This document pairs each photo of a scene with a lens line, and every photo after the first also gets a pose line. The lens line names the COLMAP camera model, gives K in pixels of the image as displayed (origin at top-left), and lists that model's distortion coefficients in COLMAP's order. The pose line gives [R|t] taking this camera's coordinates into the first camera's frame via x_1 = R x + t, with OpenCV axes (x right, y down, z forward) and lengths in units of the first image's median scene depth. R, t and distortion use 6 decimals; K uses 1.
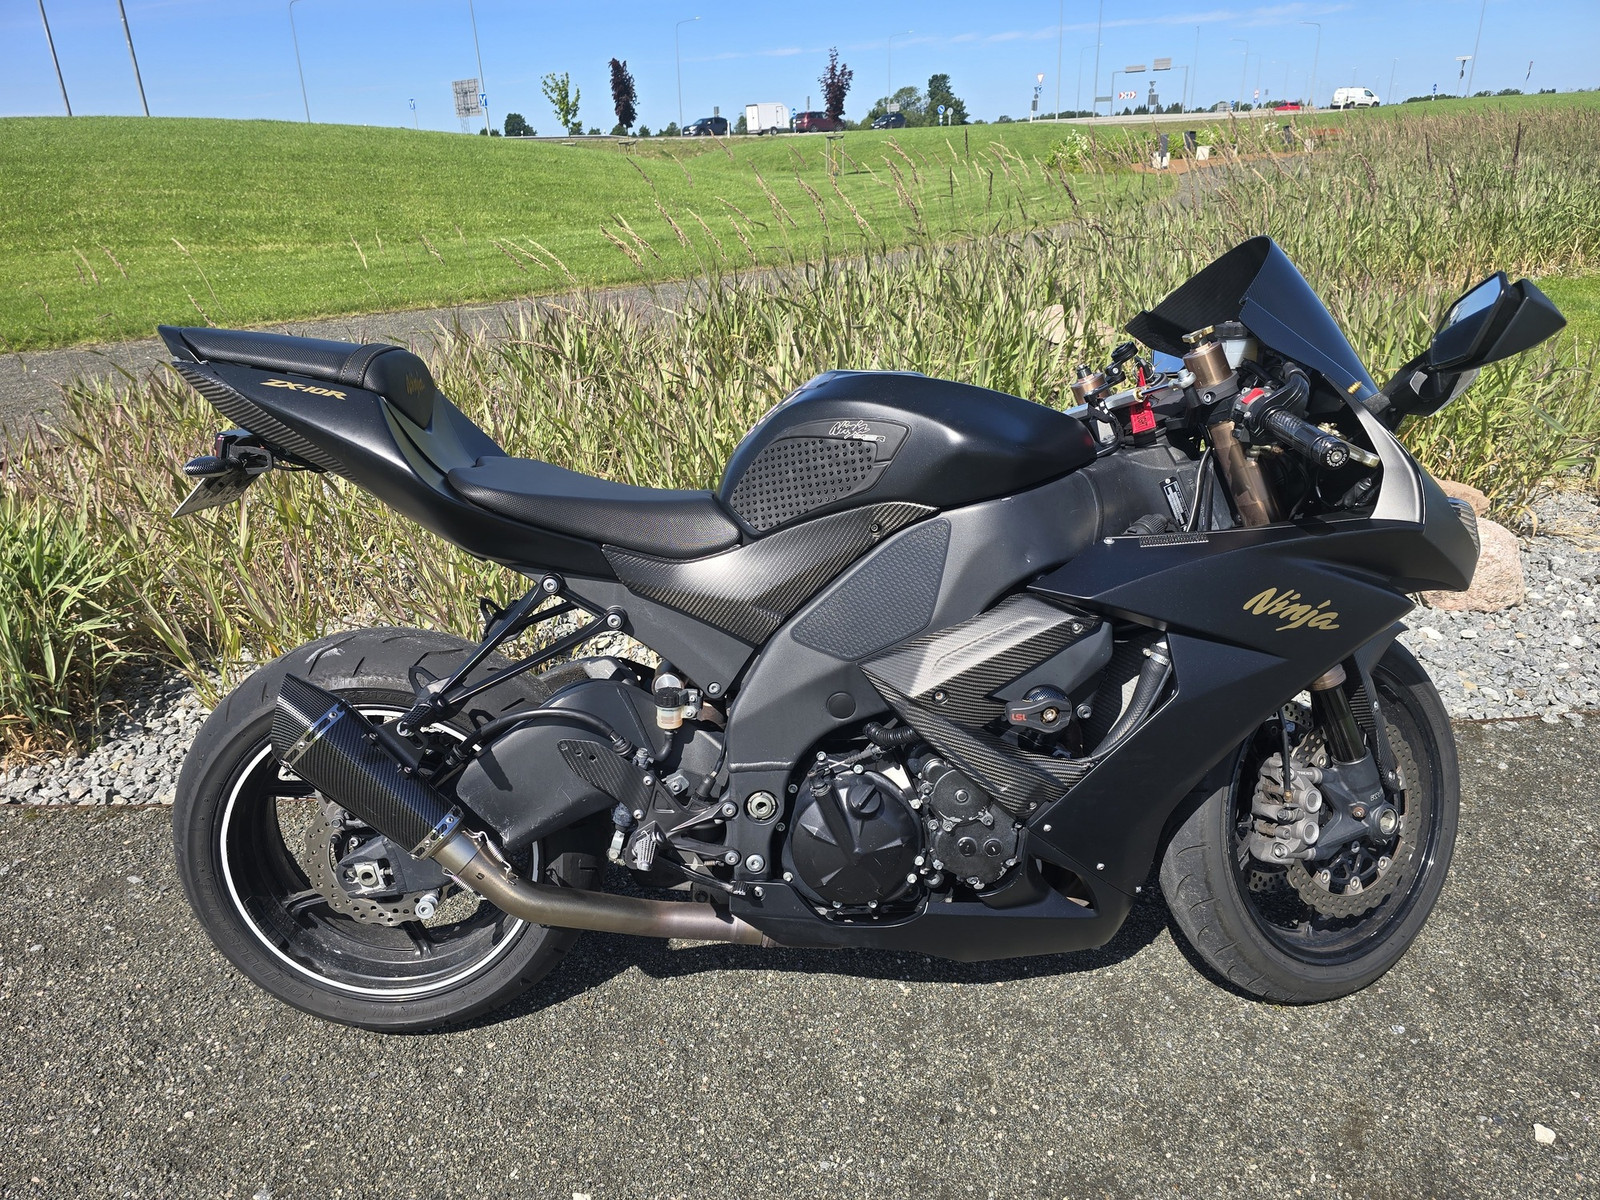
lens RADIAL K [[1070.9, 0, 798.8], [0, 1070.9, 612.4], [0, 0, 1]] dist [0.045920, -0.039404]
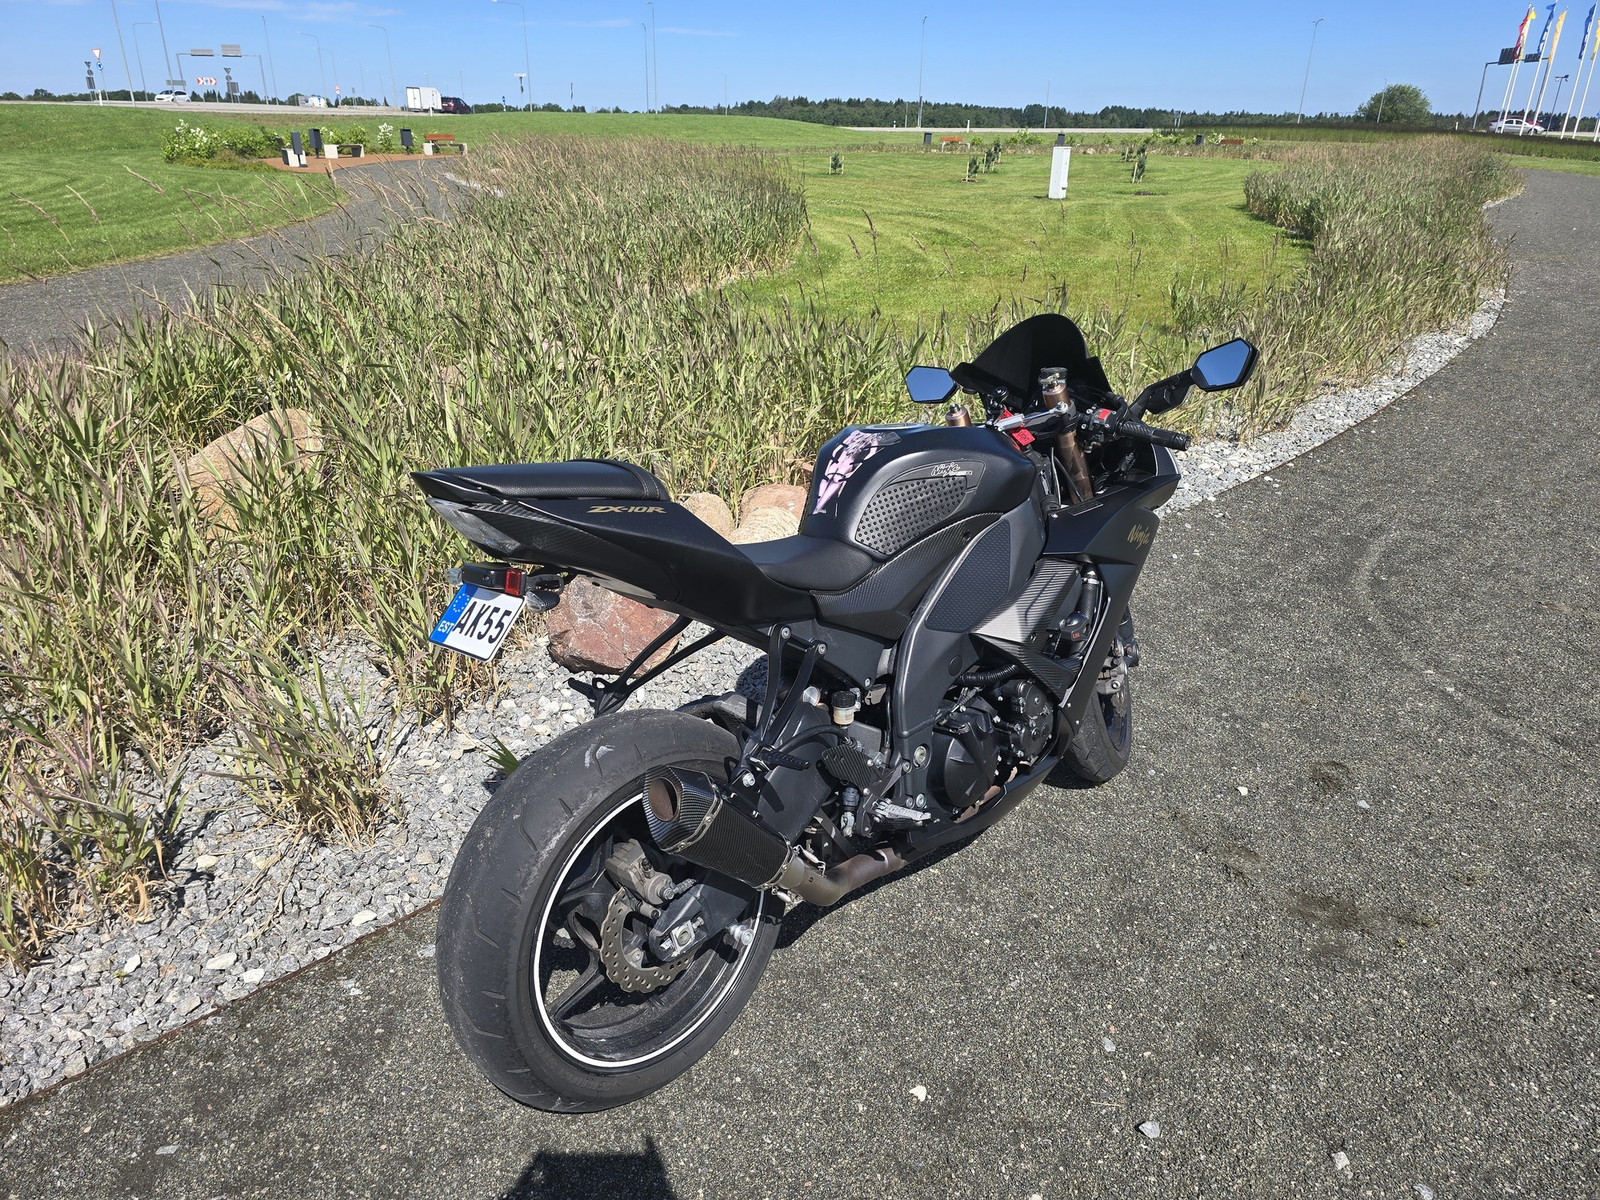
lens RADIAL K [[1081.5, 0, 786.2], [0, 1081.5, 598.3], [0, 0, 1]] dist [0.055099, -0.054072]
pose [[0.732627, -0.226467, 0.641850, -0.934938], [0.231092, 0.969769, 0.078393, -0.147796], [-0.640199, 0.090894, 0.762813, 0.057340]]
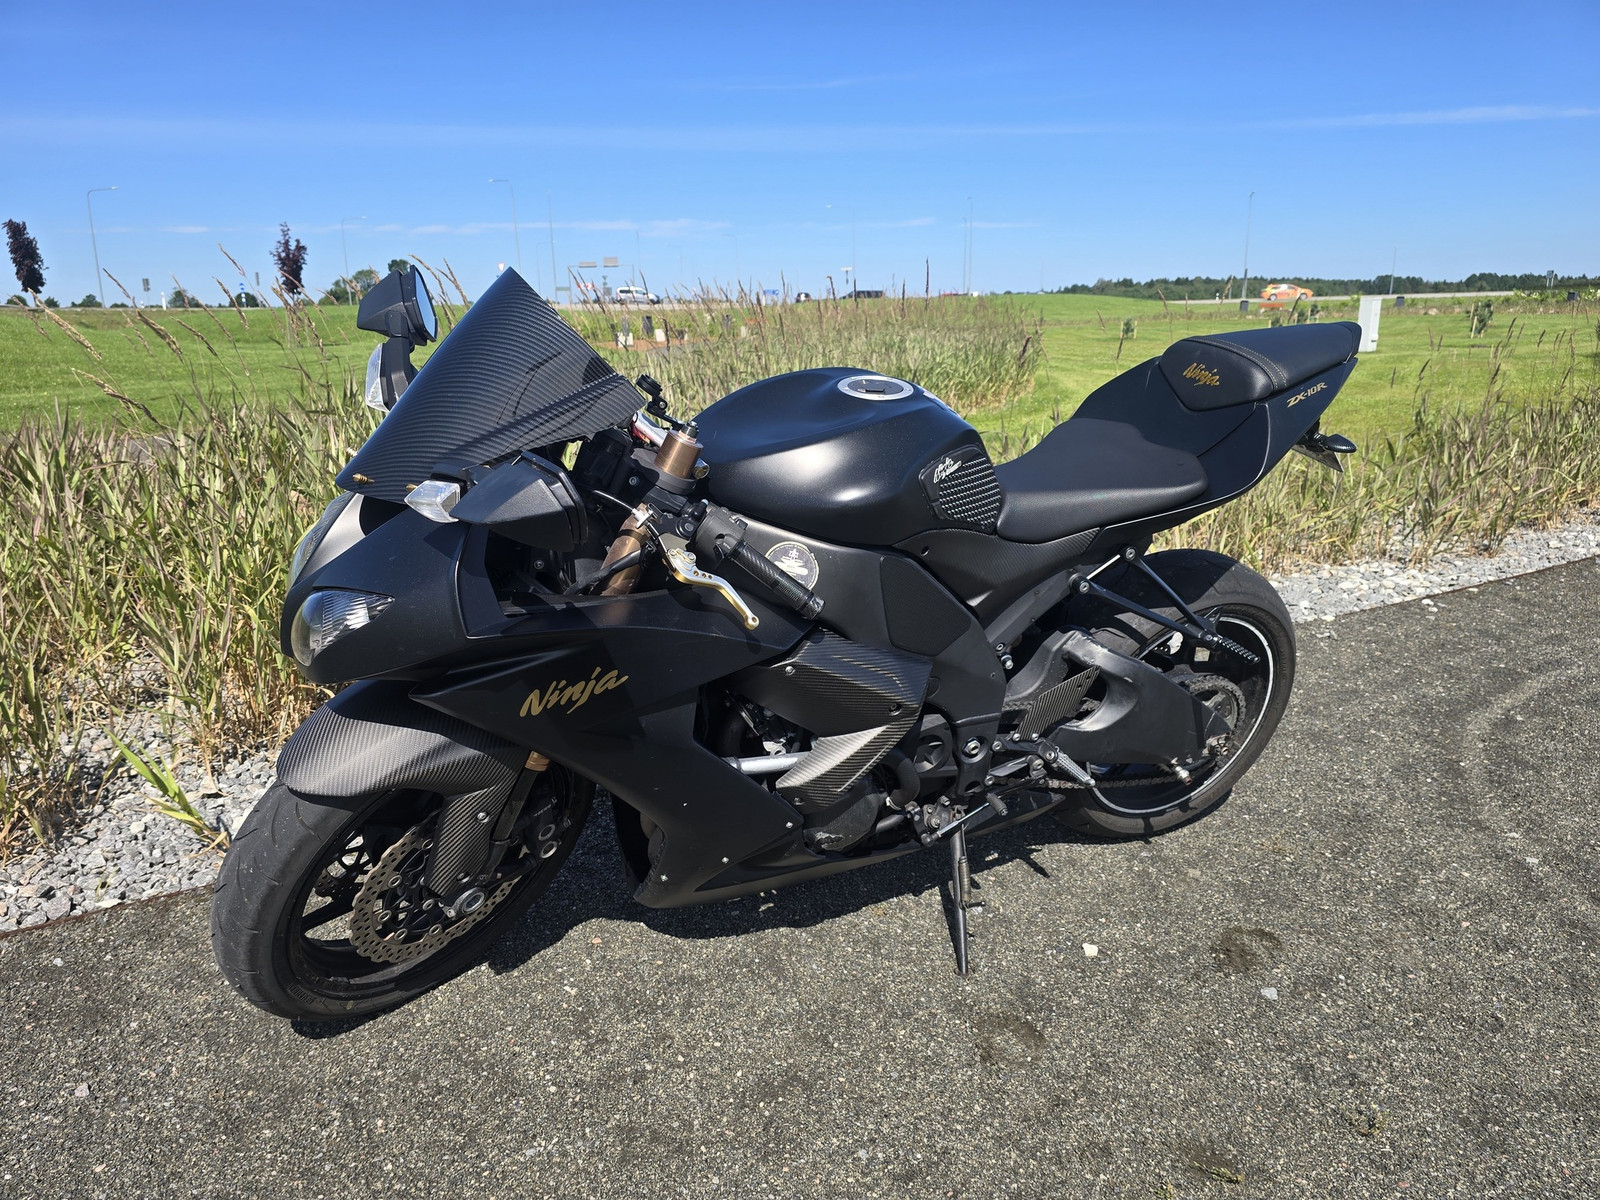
lens RADIAL K [[1070.9, 0, 798.8], [0, 1070.9, 612.4], [0, 0, 1]] dist [0.045920, -0.039404]
pose [[0.895984, -0.097214, 0.433315, -0.128347], [0.162894, 0.979678, -0.117032, 0.174226], [-0.413132, 0.175443, 0.893611, -0.063137]]
